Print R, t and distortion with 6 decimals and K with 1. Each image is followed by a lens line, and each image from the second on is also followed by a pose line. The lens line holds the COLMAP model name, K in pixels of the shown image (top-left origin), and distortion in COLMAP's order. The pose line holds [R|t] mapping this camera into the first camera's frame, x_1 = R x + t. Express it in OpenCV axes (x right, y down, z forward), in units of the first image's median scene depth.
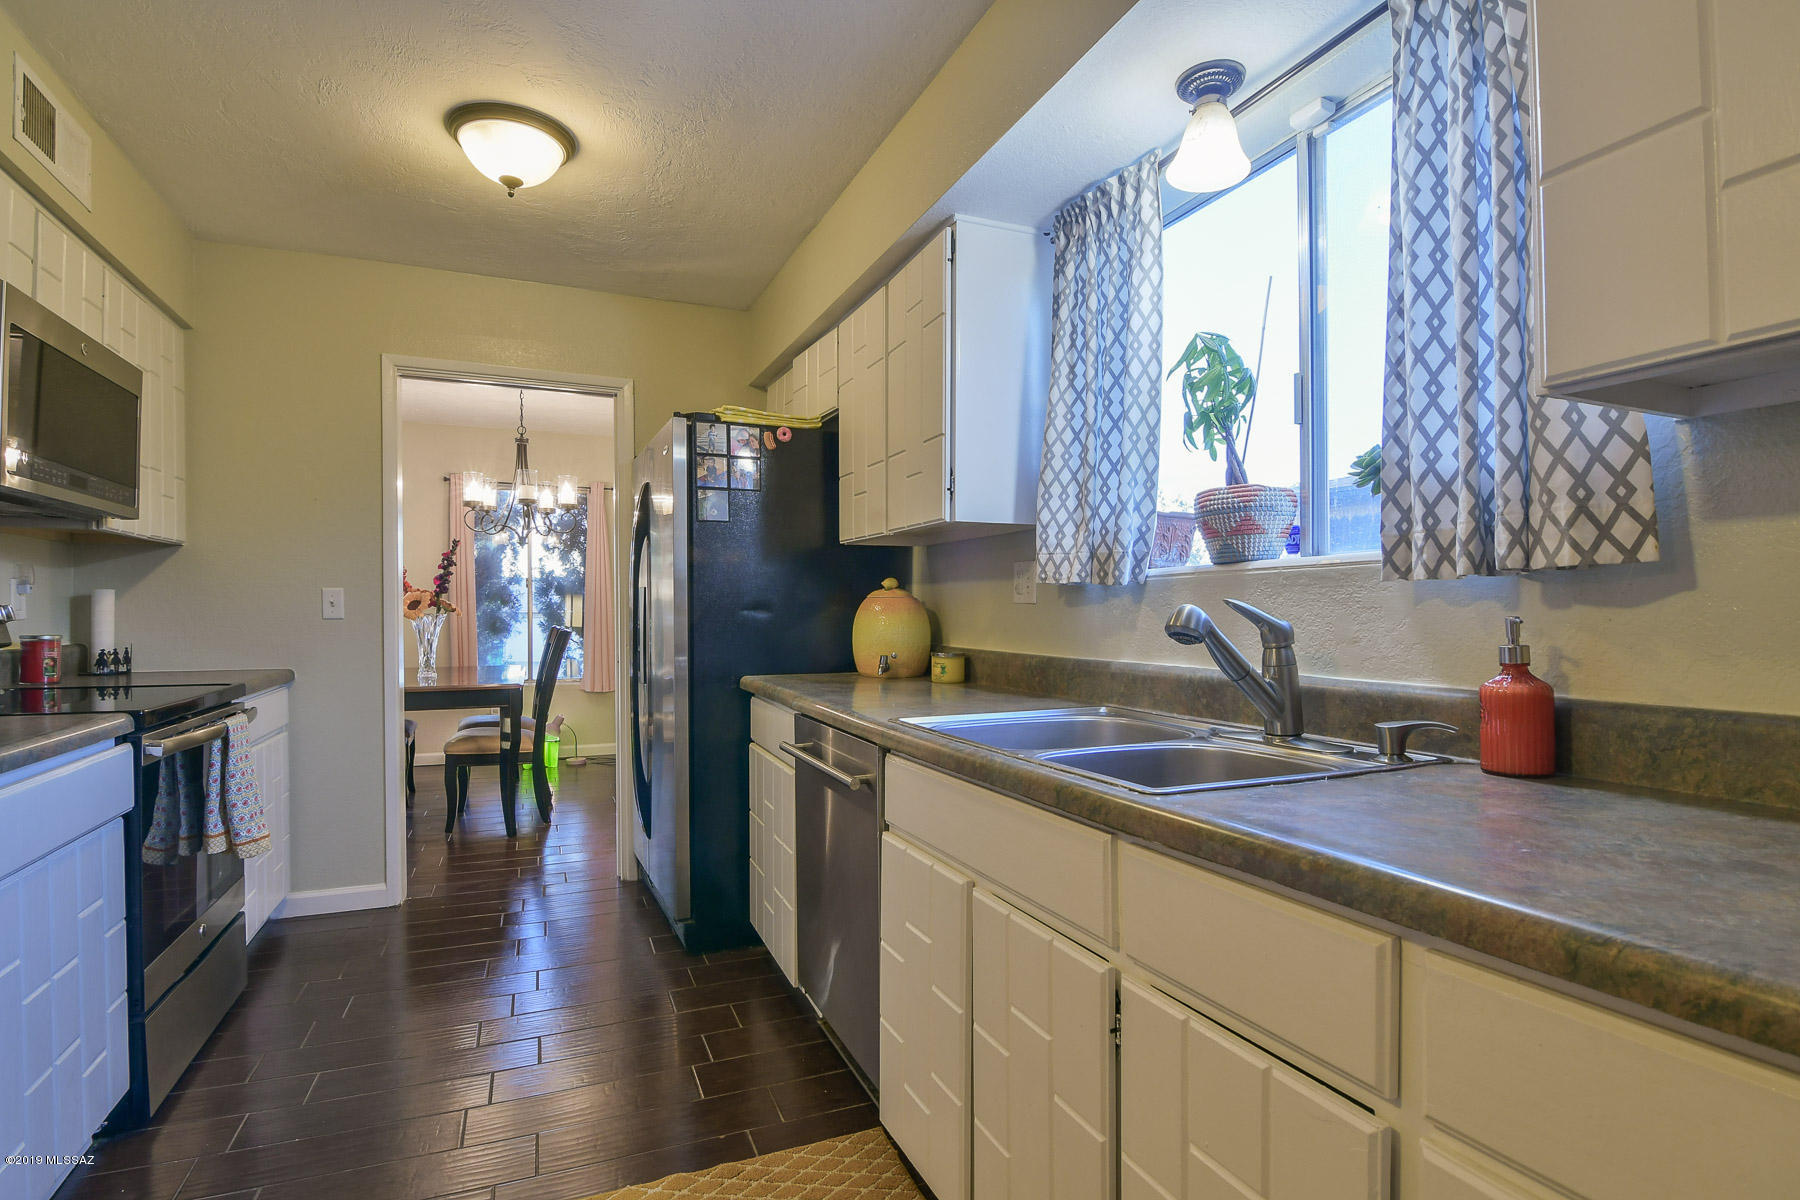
lens RADIAL K [[877.4, 0, 886.6], [0, 877.4, 614.8], [0, 0, 1]] dist [-0.000179, -0.012838]
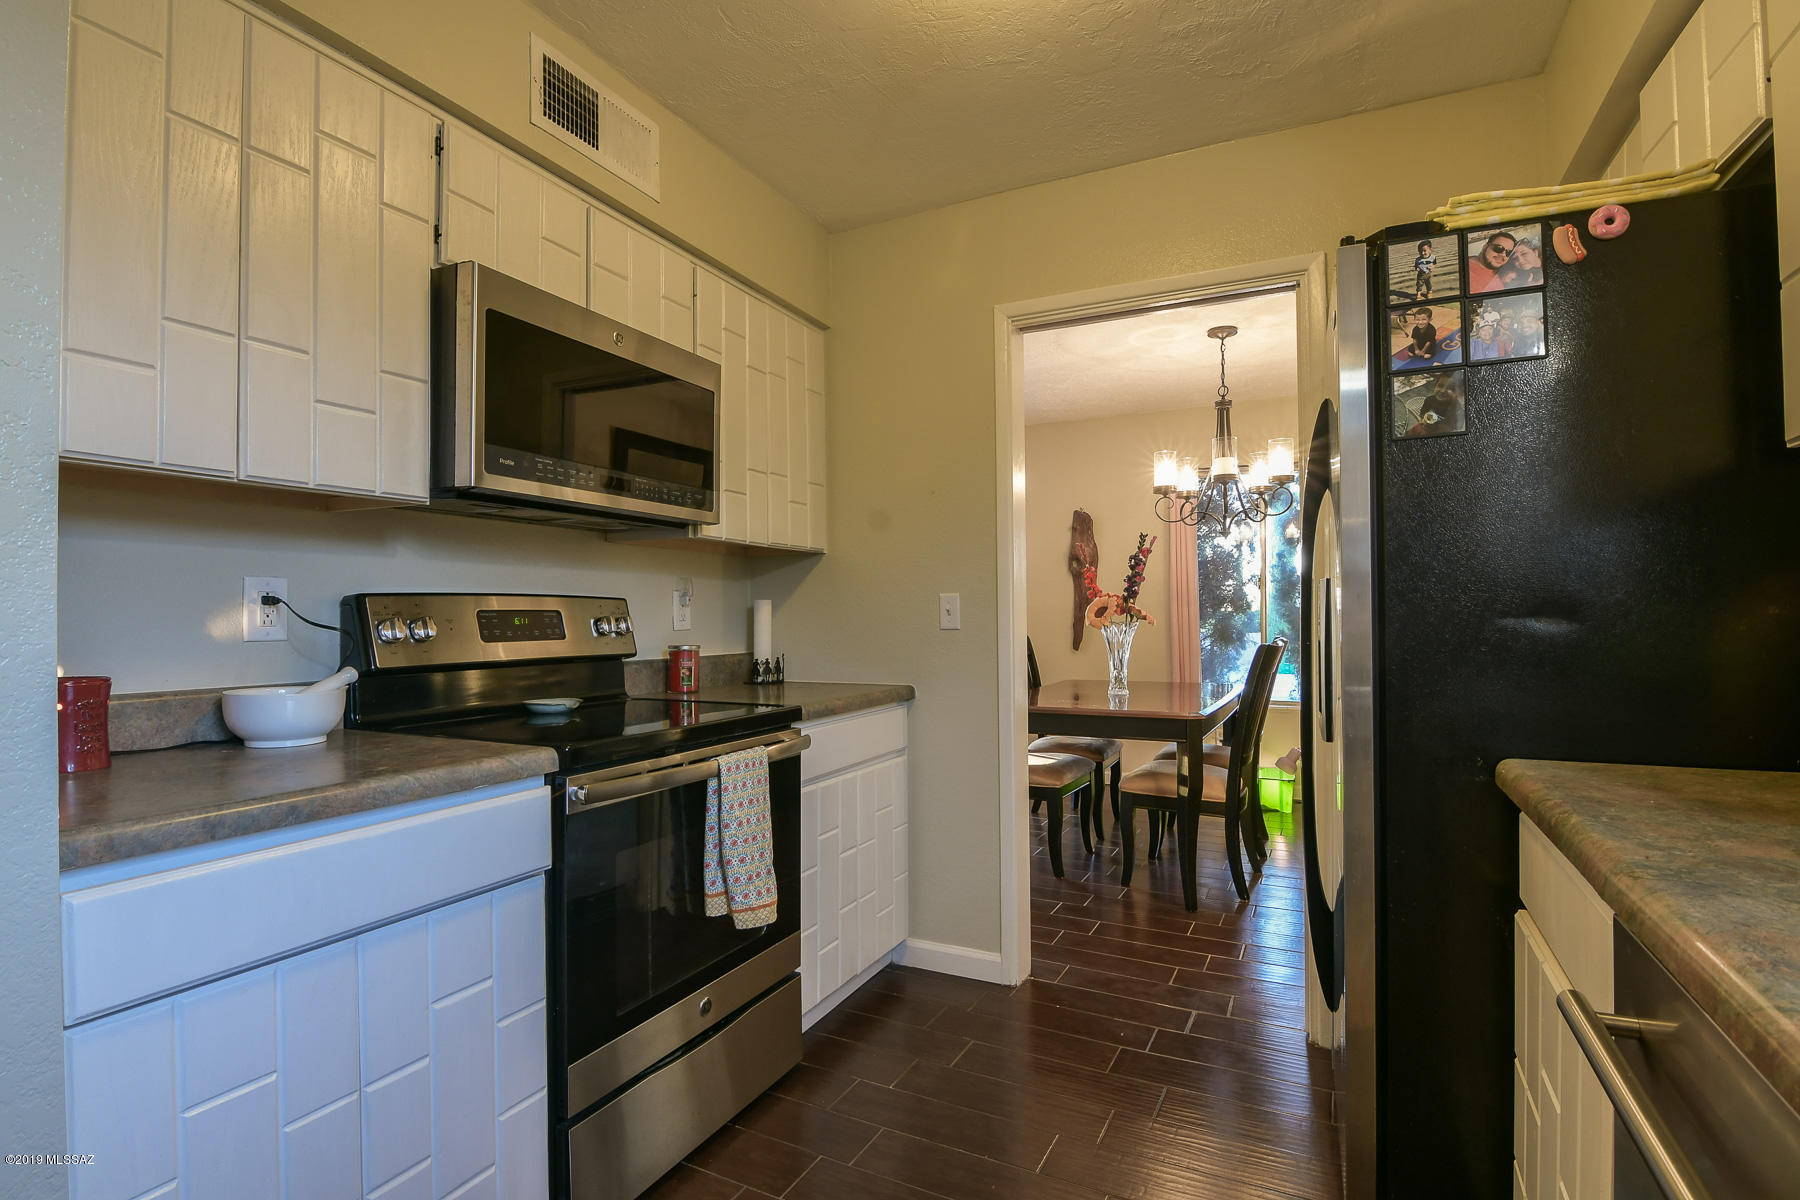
lens RADIAL K [[877.4, 0, 886.6], [0, 877.4, 614.8], [0, 0, 1]] dist [-0.000179, -0.012838]
pose [[0.652788, -0.008739, -0.757490, -0.023578], [0.003532, 0.999958, -0.008492, -0.002575], [0.757532, 0.002868, 0.652791, 0.433277]]
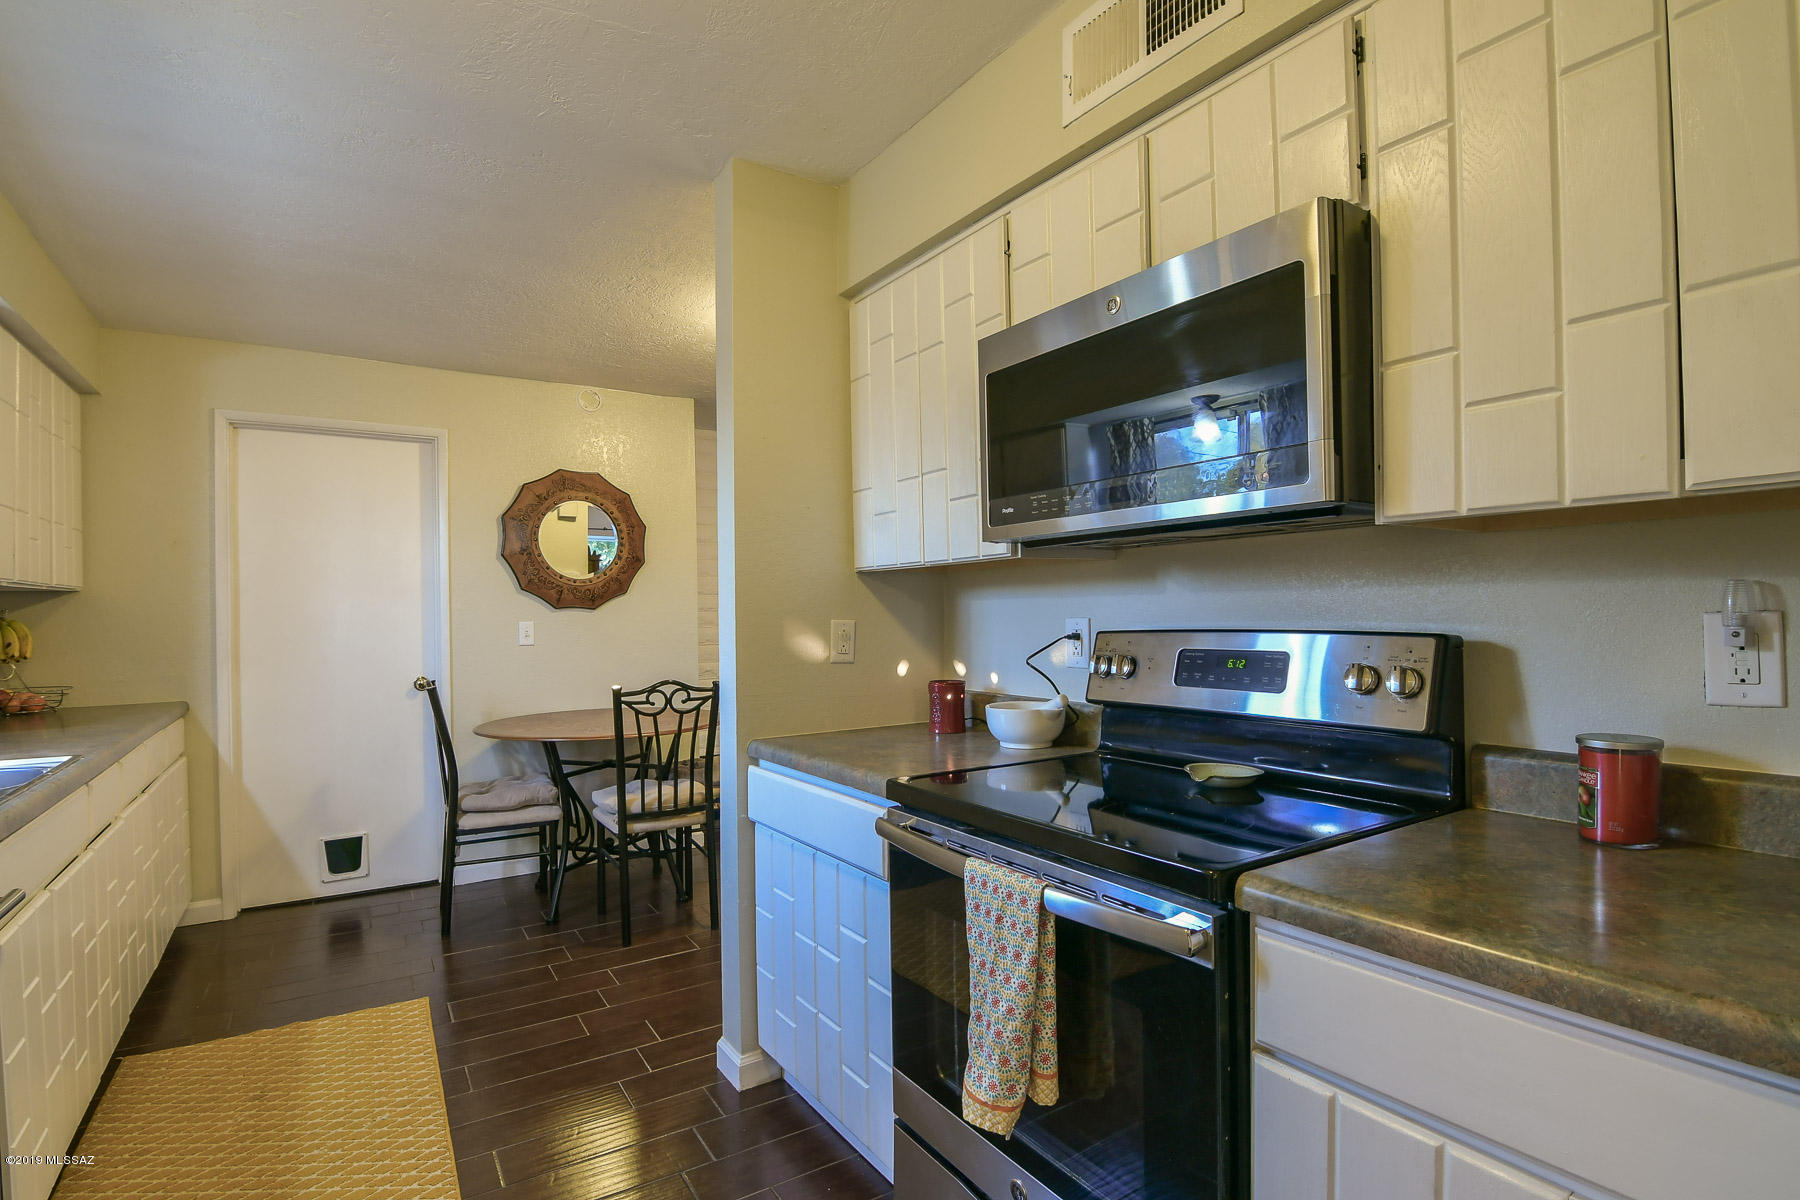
lens RADIAL K [[877.4, 0, 886.6], [0, 877.4, 614.8], [0, 0, 1]] dist [-0.000179, -0.012838]
pose [[-0.986289, 0.012787, -0.164530, -0.435702], [0.012554, 0.999918, 0.002453, -0.039975], [0.164548, 0.000354, -0.986369, 1.184467]]
